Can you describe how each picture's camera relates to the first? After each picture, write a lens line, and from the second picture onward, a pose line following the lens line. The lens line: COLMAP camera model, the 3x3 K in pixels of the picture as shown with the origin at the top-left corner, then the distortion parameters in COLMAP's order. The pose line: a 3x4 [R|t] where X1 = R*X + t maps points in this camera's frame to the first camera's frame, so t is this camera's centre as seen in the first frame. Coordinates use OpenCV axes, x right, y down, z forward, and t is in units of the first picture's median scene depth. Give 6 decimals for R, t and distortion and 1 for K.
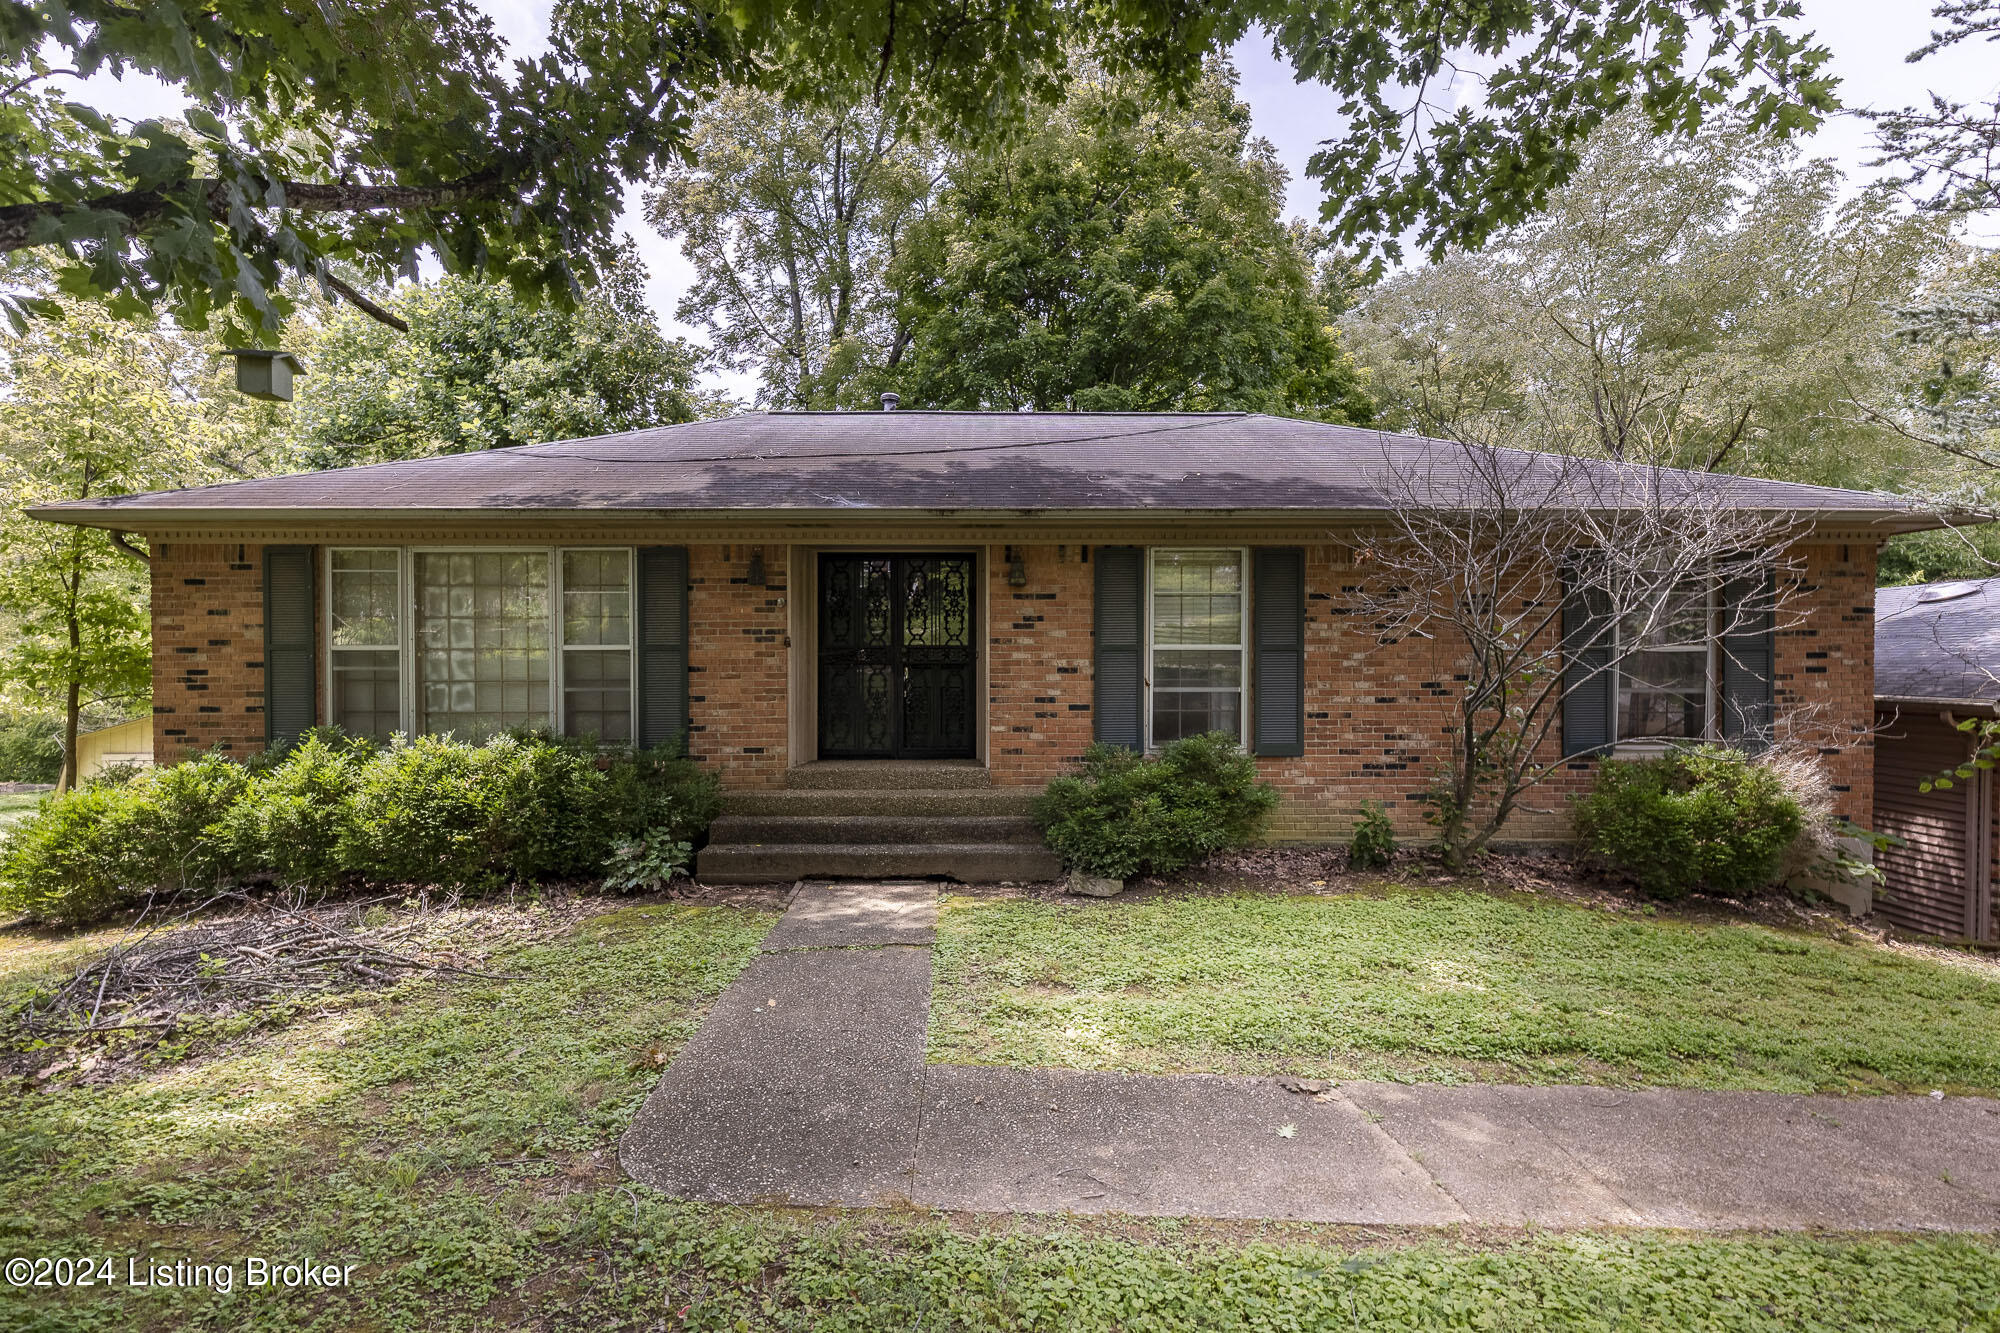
lens RADIAL K [[928.9, 0, 1006.2], [0, 928.9, 673.1], [0, 0, 1]] dist [0.008164, -0.000428]
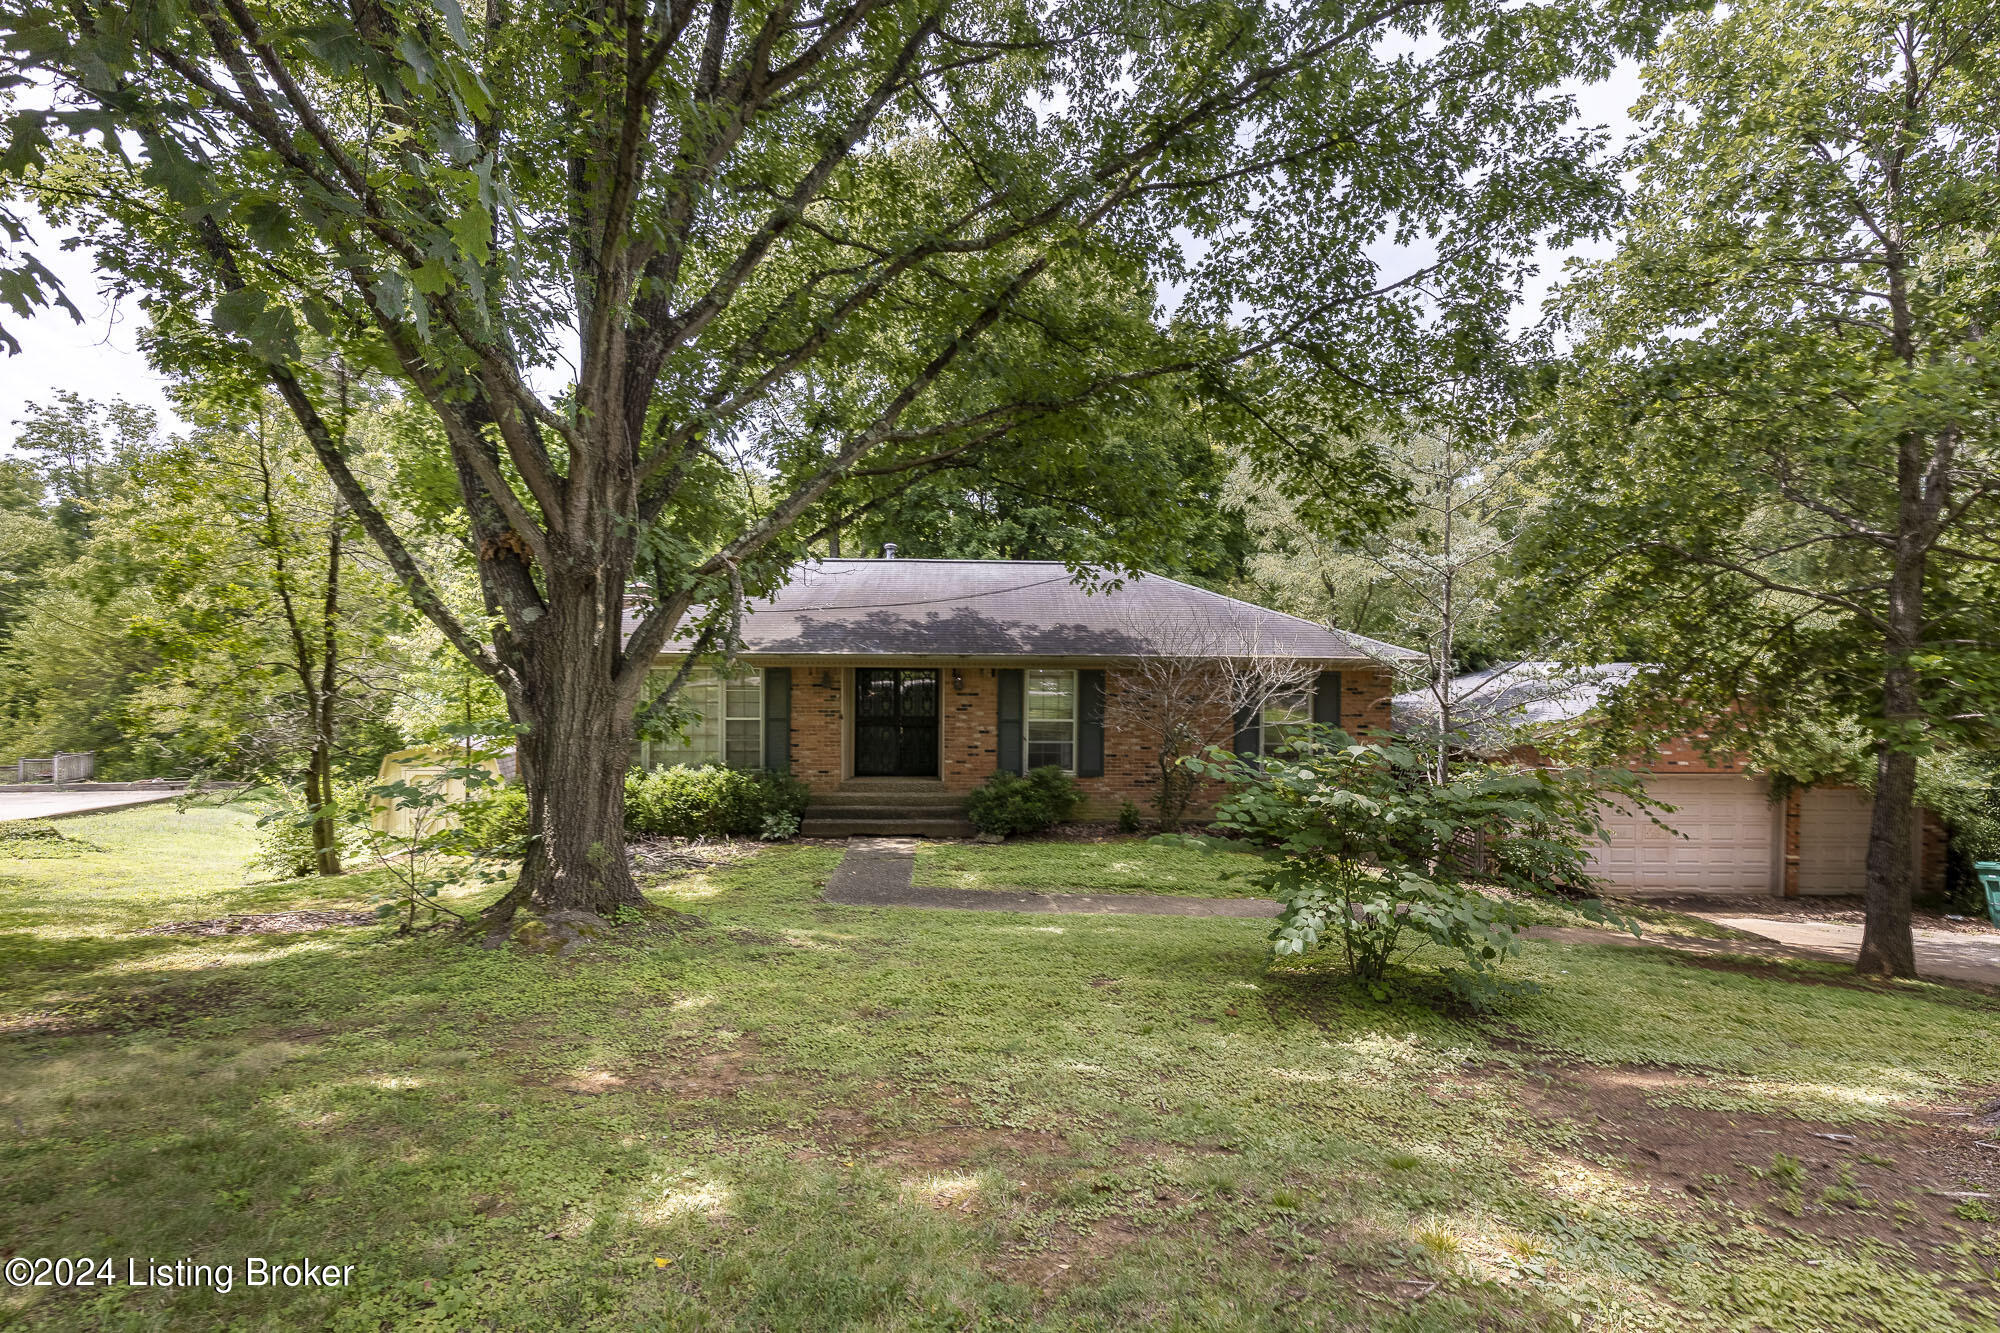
lens RADIAL K [[928.9, 0, 992.0], [0, 928.9, 660.6], [0, 0, 1]] dist [0.008164, -0.000428]
pose [[0.999956, 0.001971, -0.009213, 0.099674], [-0.002151, 0.999805, -0.019608, -0.115281], [0.009172, 0.019627, 0.999765, -0.959919]]
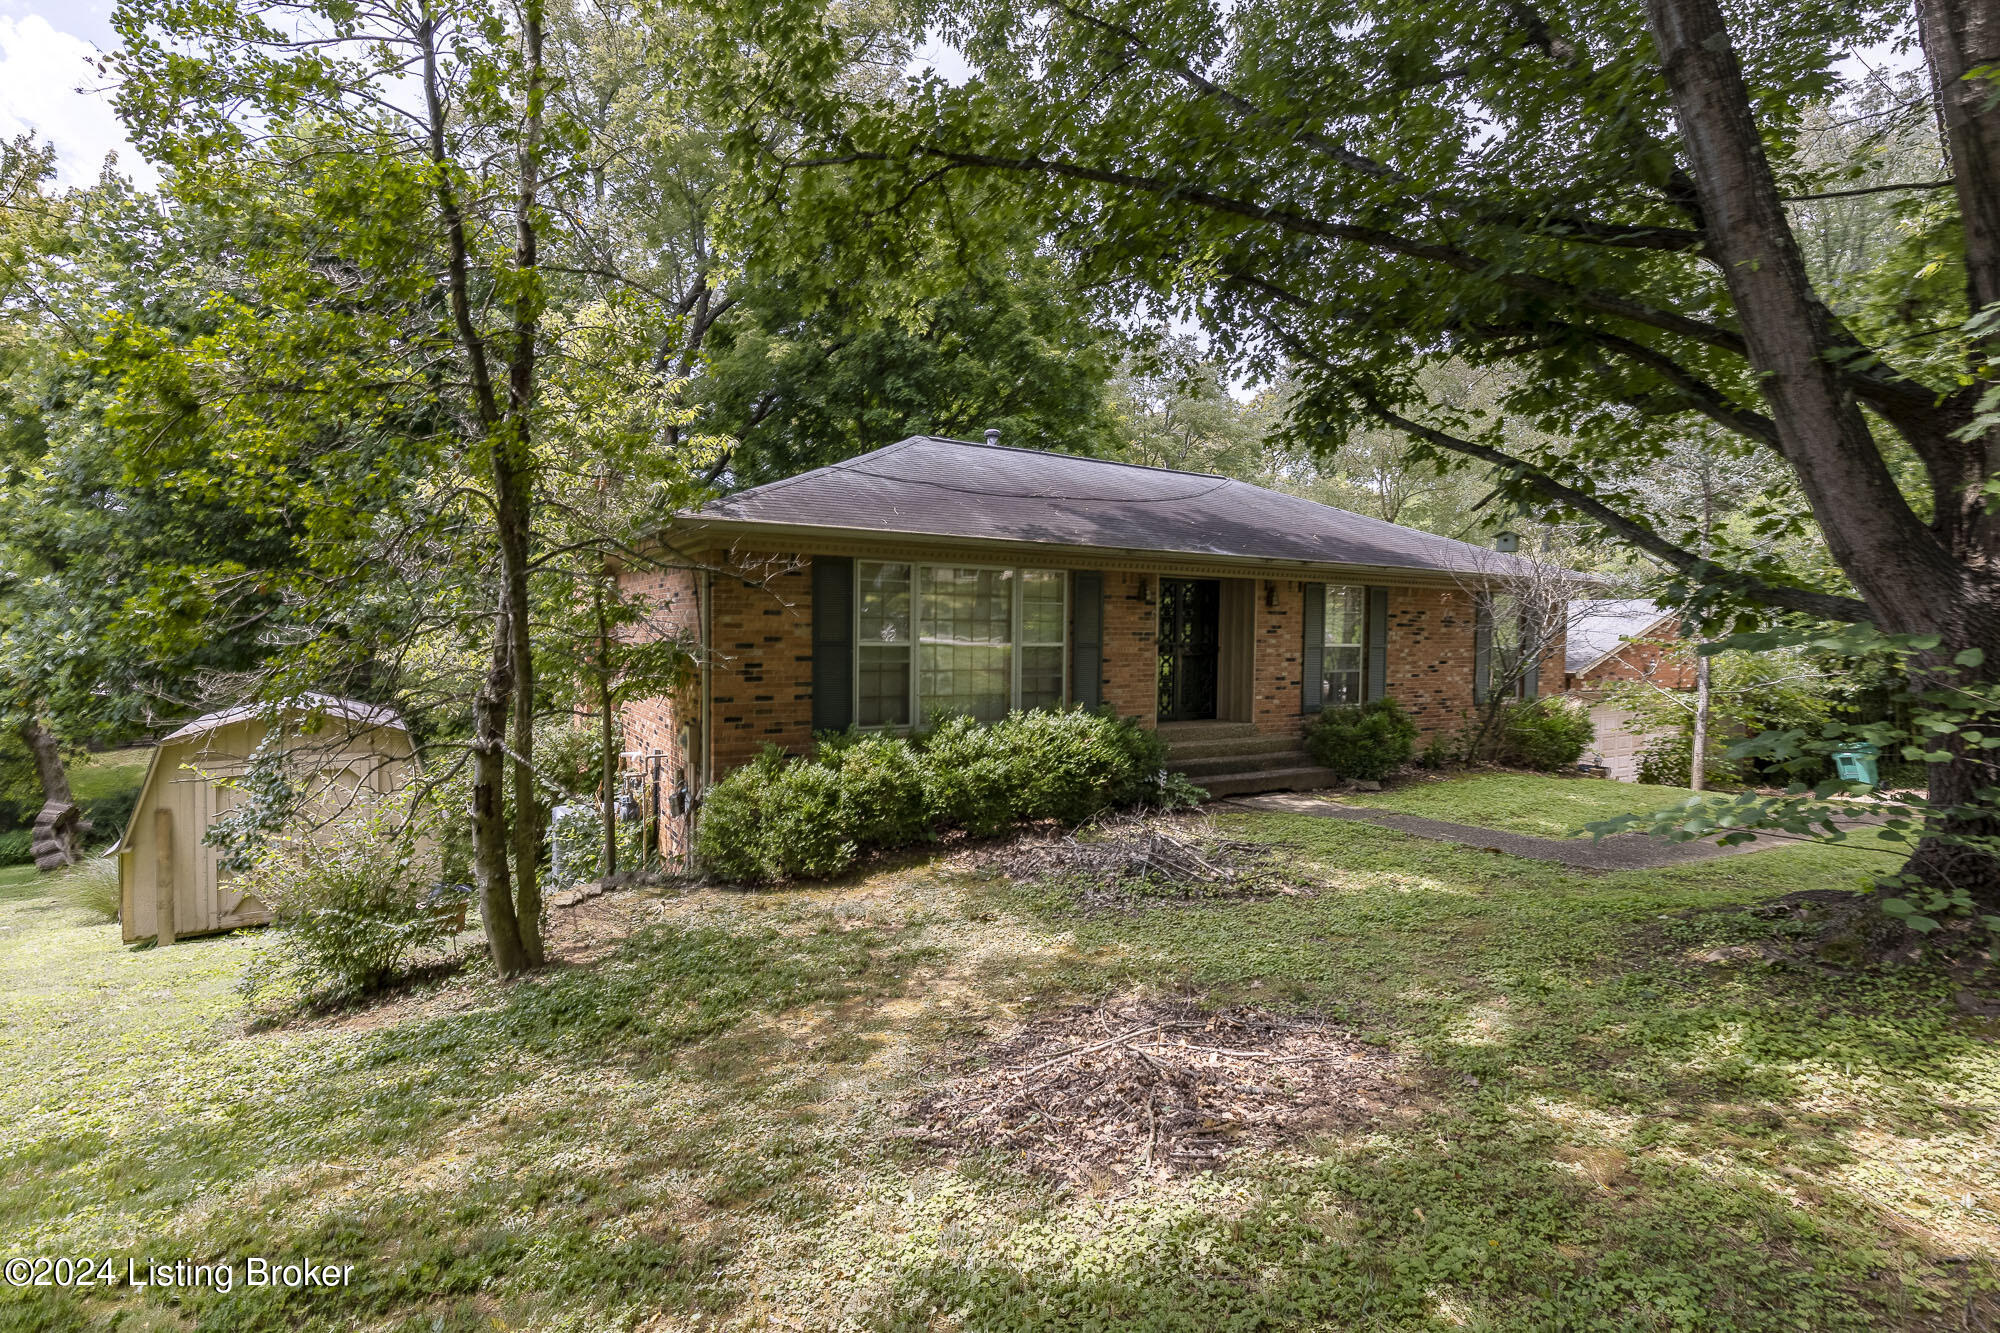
lens RADIAL K [[928.9, 0, 992.5], [0, 928.9, 660.3], [0, 0, 1]] dist [0.008164, -0.000428]
pose [[0.857761, -0.005209, 0.514022, -1.193476], [0.001864, 0.999974, 0.007022, -0.014382], [-0.514045, -0.005065, 0.857748, -0.104519]]
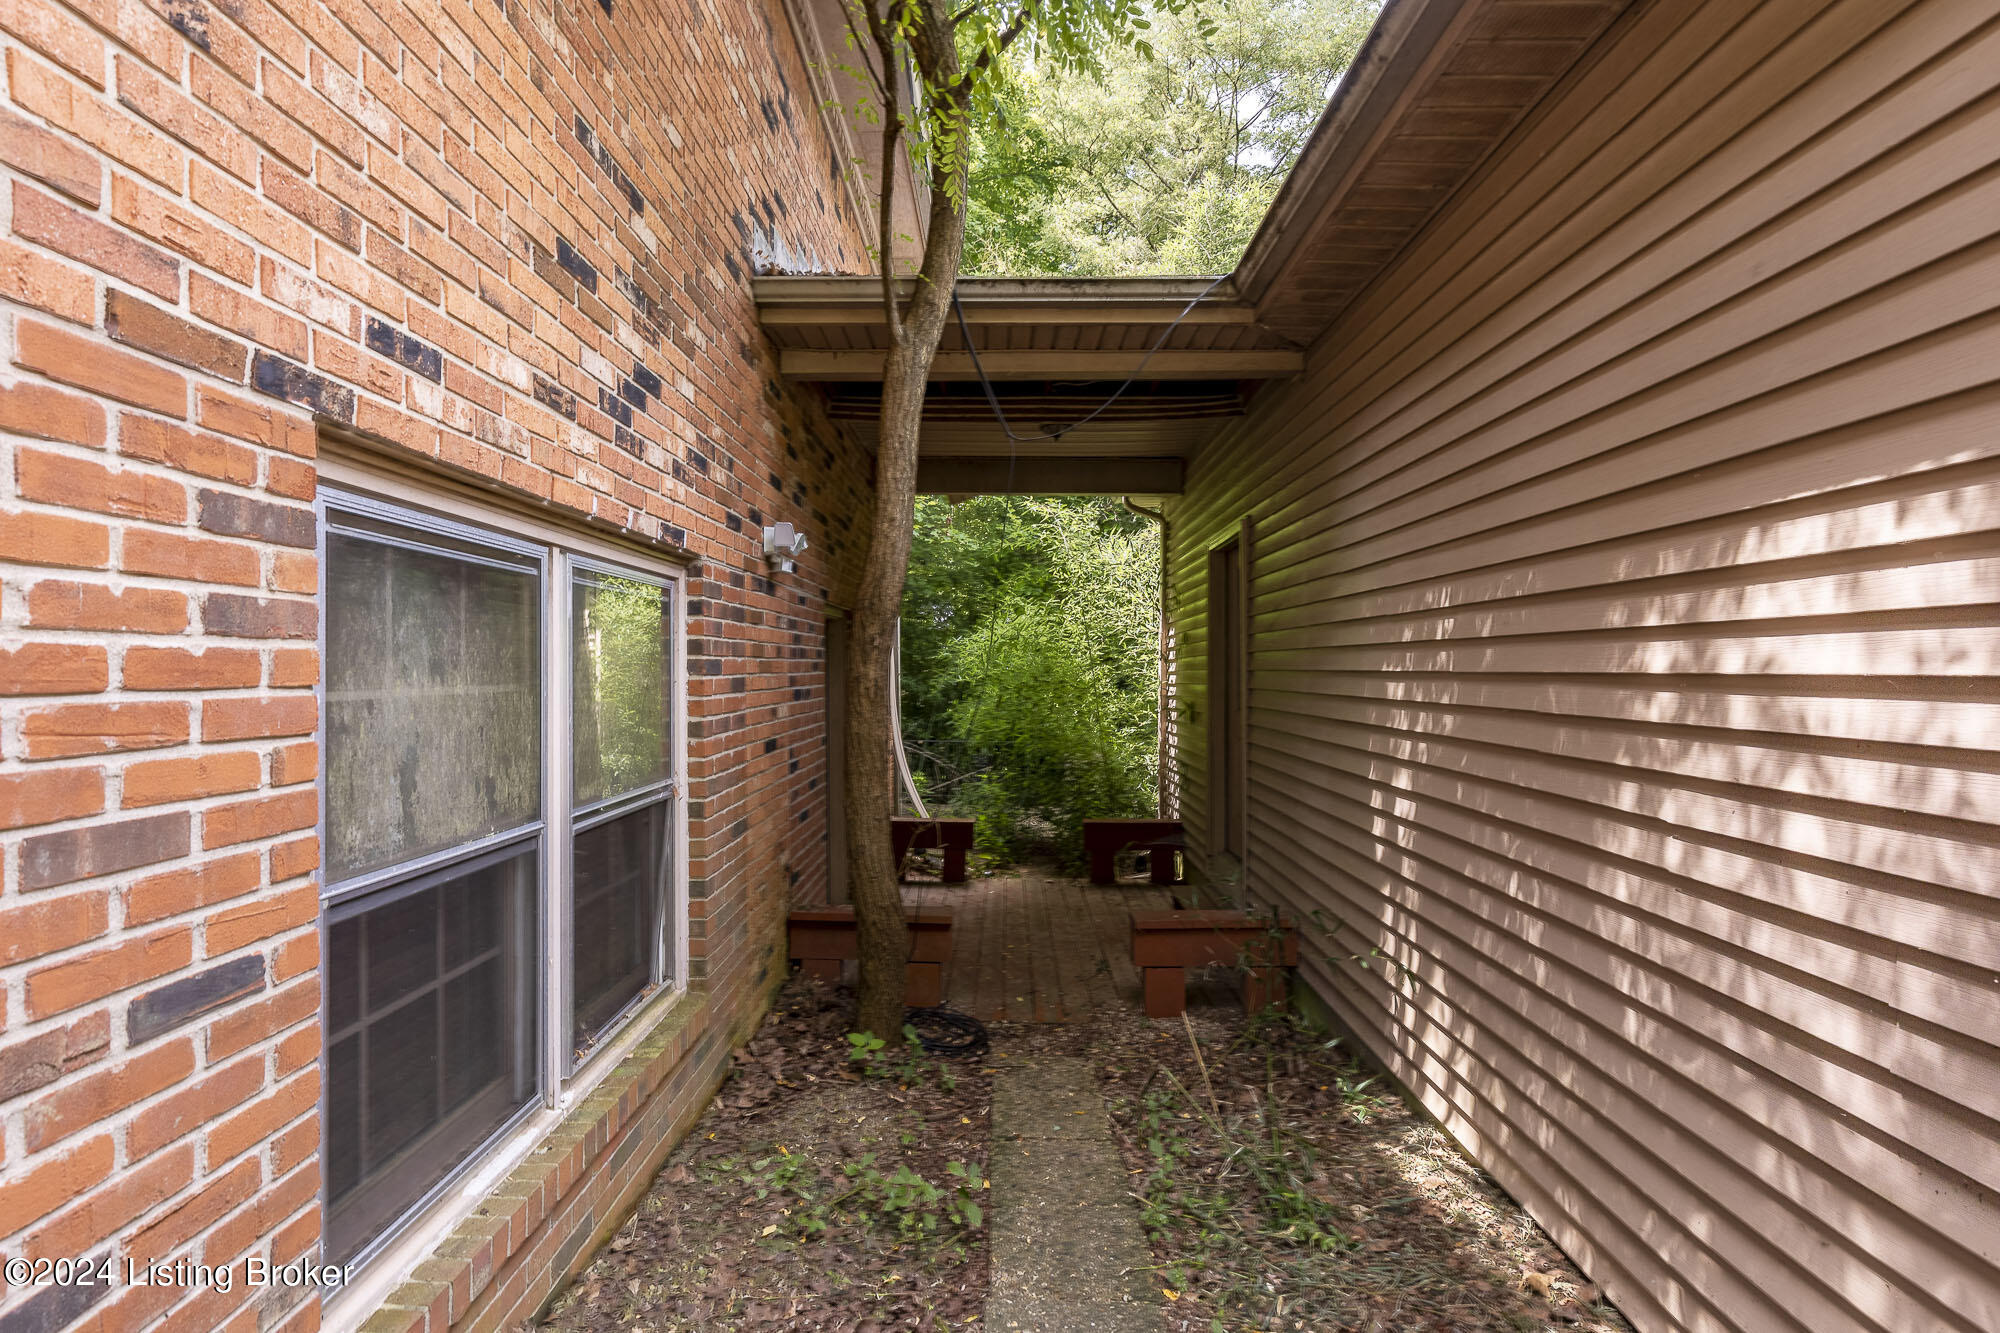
lens RADIAL K [[928.9, 0, 1002.9], [0, 928.9, 668.5], [0, 0, 1]] dist [0.008164, -0.000428]
pose [[0.999457, -0.002264, -0.032865, 1.060861], [0.001743, 0.999873, -0.015868, 0.224538], [0.032897, 0.015802, 0.999334, 1.052410]]
